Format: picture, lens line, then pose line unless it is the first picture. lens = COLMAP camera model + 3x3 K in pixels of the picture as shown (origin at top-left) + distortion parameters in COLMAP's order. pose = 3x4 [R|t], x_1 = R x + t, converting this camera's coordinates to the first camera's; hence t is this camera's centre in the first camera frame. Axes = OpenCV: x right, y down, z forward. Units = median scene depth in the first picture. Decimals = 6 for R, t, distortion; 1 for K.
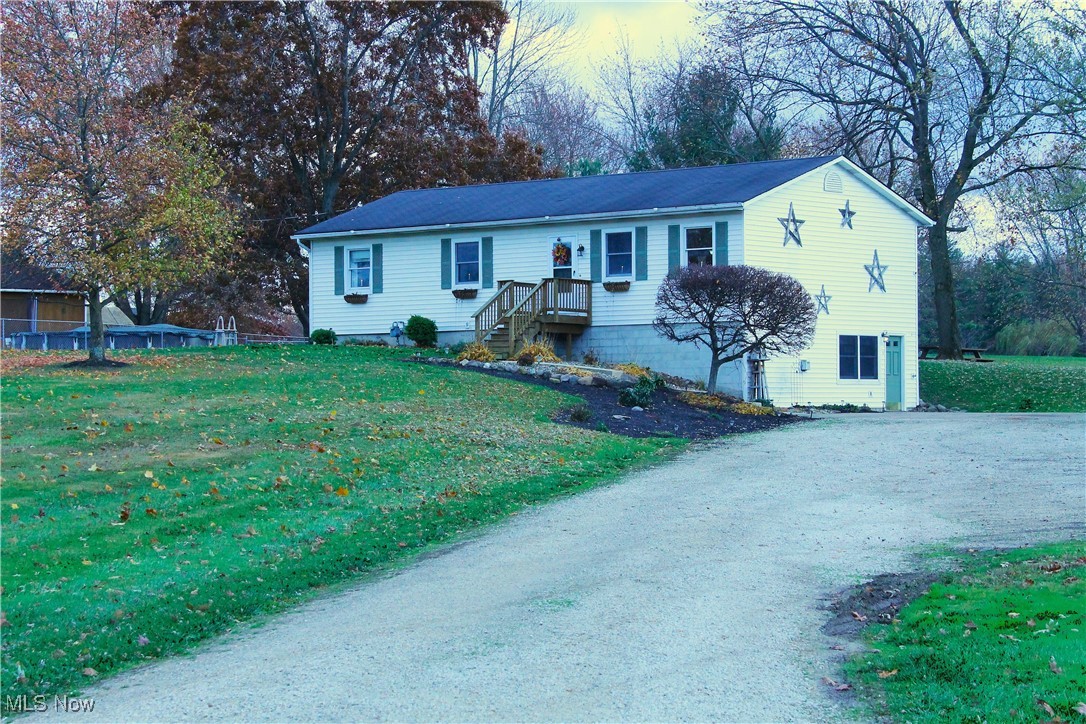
lens RADIAL K [[2593.7, 0, 543.0], [0, 2593.7, 362.0], [0, 0, 1]] dist [0.048630, 0.235667]
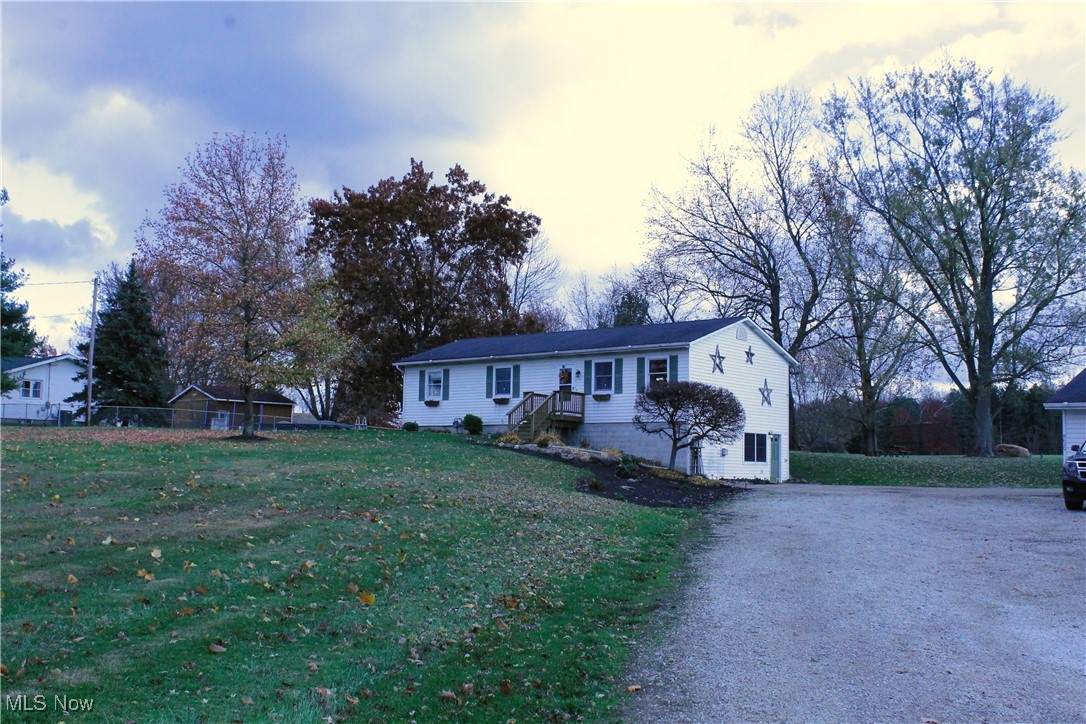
lens RADIAL K [[1106.1, 0, 543.0], [0, 1106.1, 362.0], [0, 0, 1]] dist [-0.073162, 0.001274]
pose [[0.999524, 0.025980, 0.016629, -0.017522], [-0.024563, 0.996461, -0.080383, 0.003330], [-0.018659, 0.079936, 0.996625, 0.353224]]
